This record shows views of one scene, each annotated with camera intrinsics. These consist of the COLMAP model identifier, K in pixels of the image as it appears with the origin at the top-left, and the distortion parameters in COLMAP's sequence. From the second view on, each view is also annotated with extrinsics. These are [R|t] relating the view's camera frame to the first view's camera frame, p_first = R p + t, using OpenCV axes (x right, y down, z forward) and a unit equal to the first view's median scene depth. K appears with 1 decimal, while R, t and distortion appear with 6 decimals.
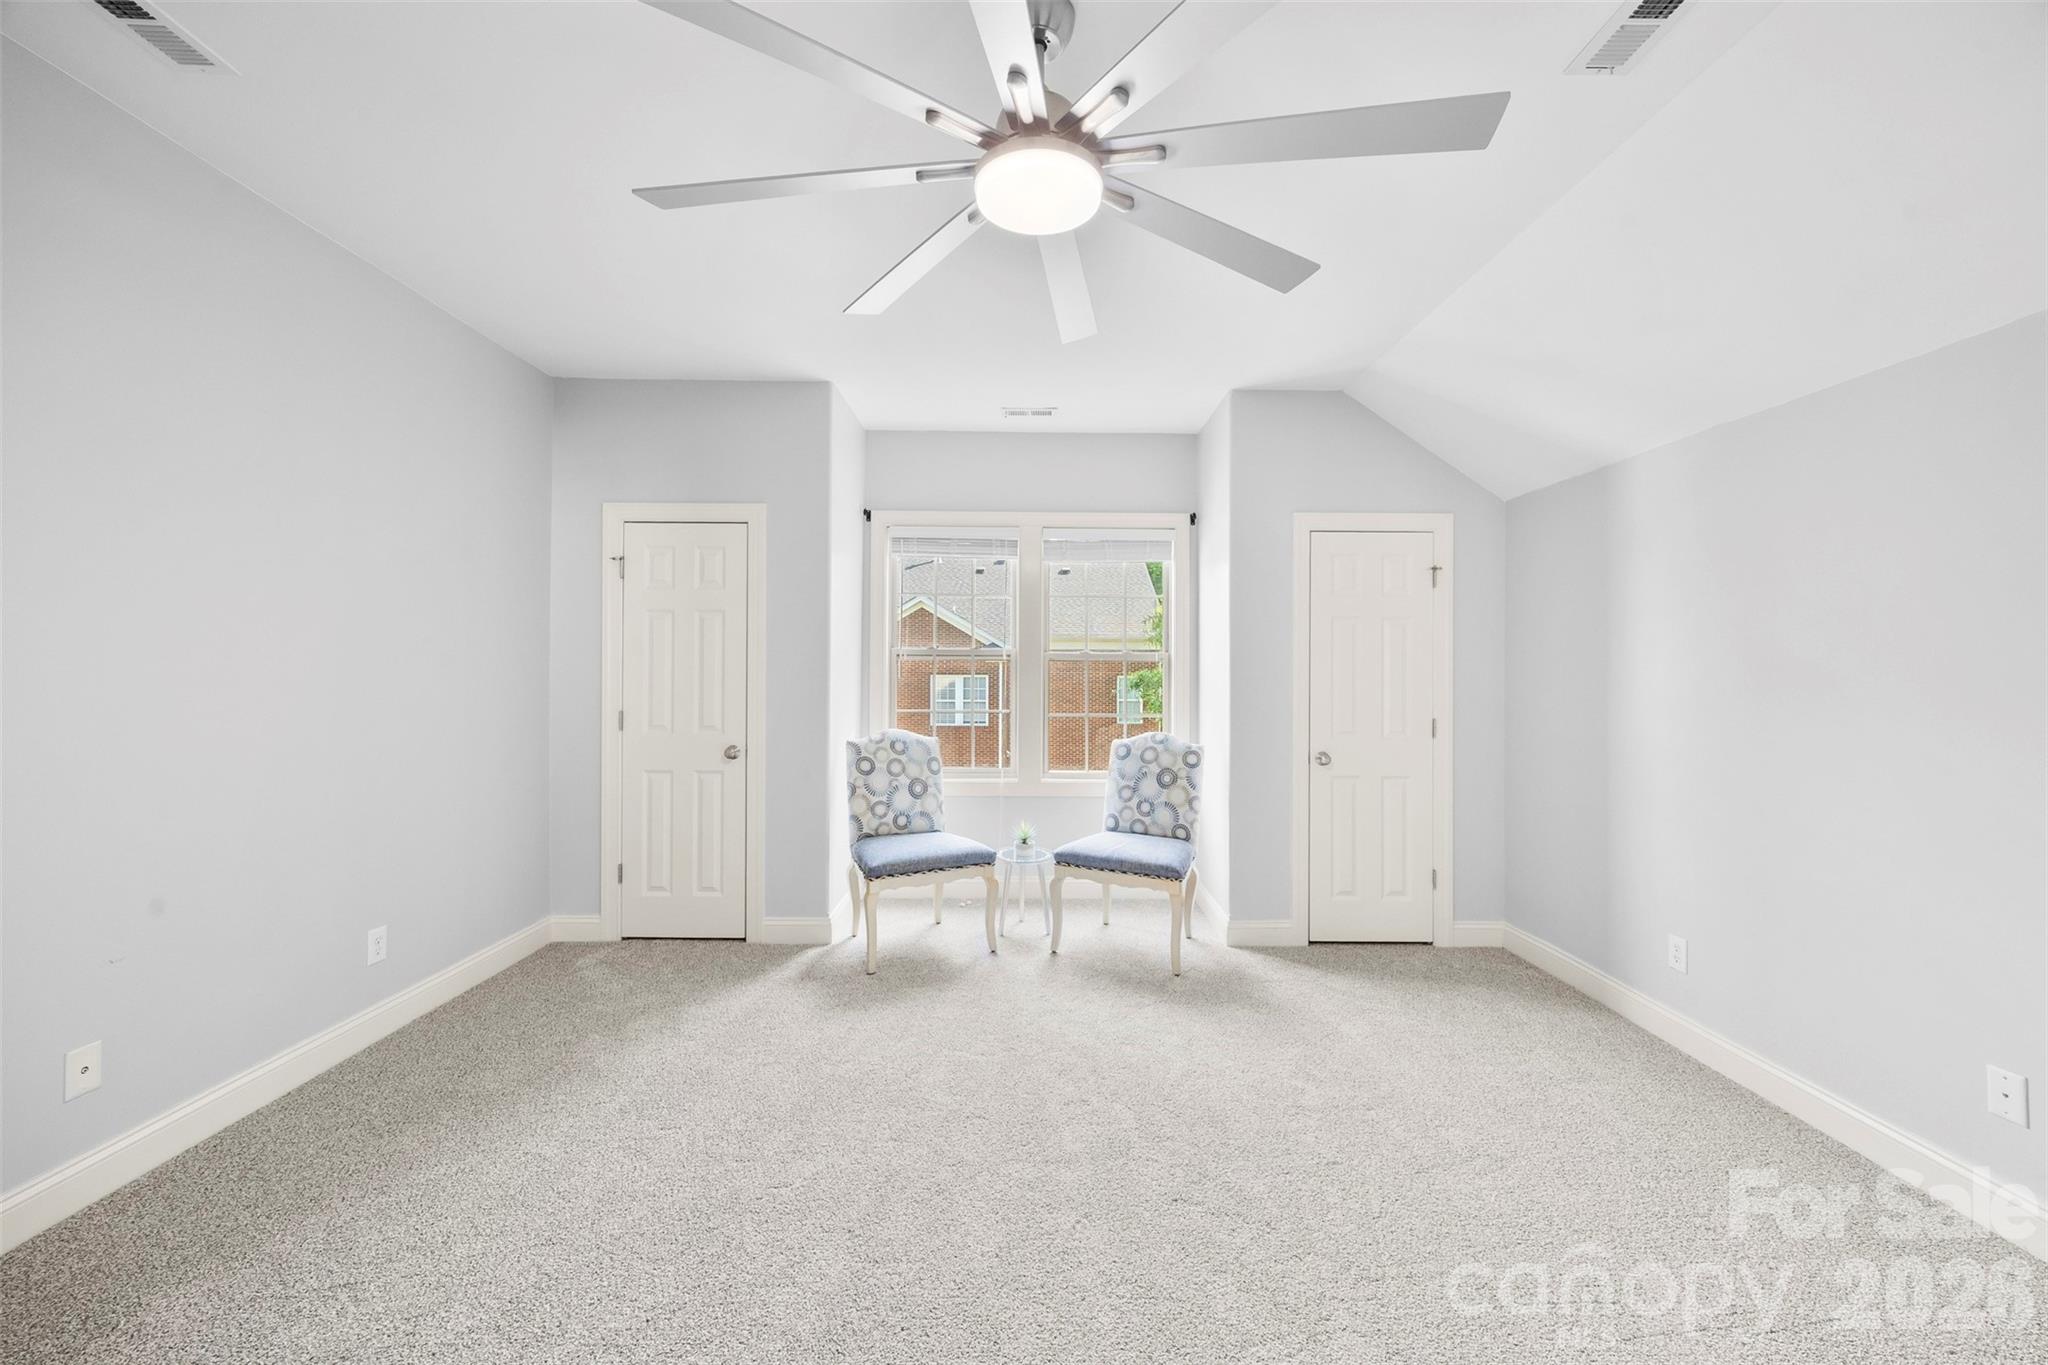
lens RADIAL K [[792.4, 0, 1028.2], [0, 792.4, 673.3], [0, 0, 1]] dist [-0.000936, 0.000314]
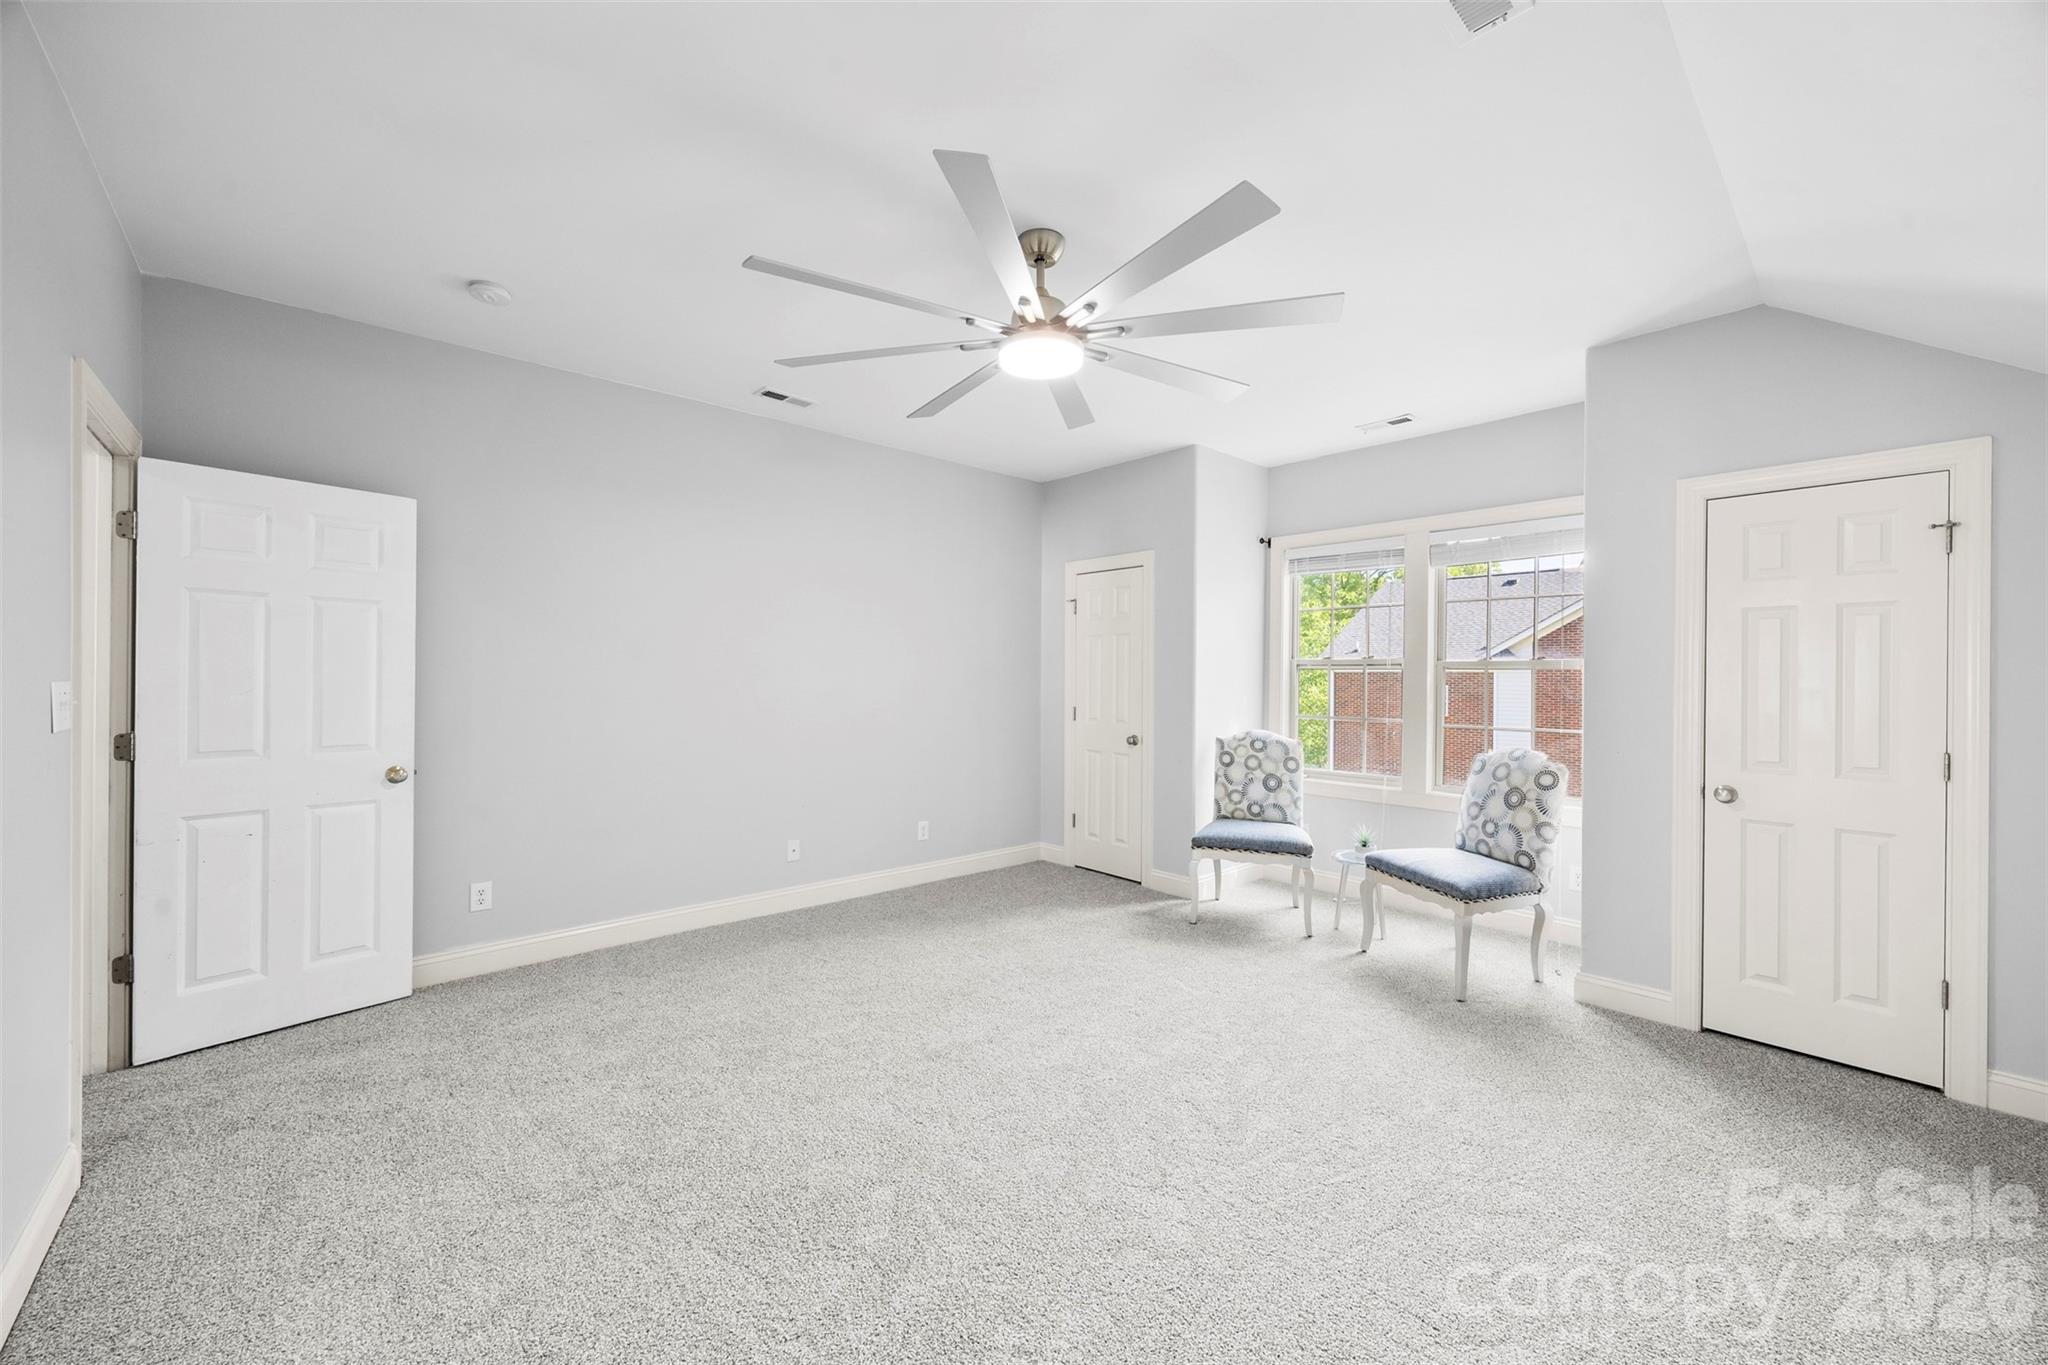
lens RADIAL K [[792.4, 0, 1040.2], [0, 792.4, 684.5], [0, 0, 1]] dist [-0.000936, 0.000314]
pose [[0.669782, 0.006563, -0.742529, 0.490987], [-0.007339, 0.999971, 0.002218, 0.004725], [0.742522, 0.003963, 0.669810, -0.004338]]
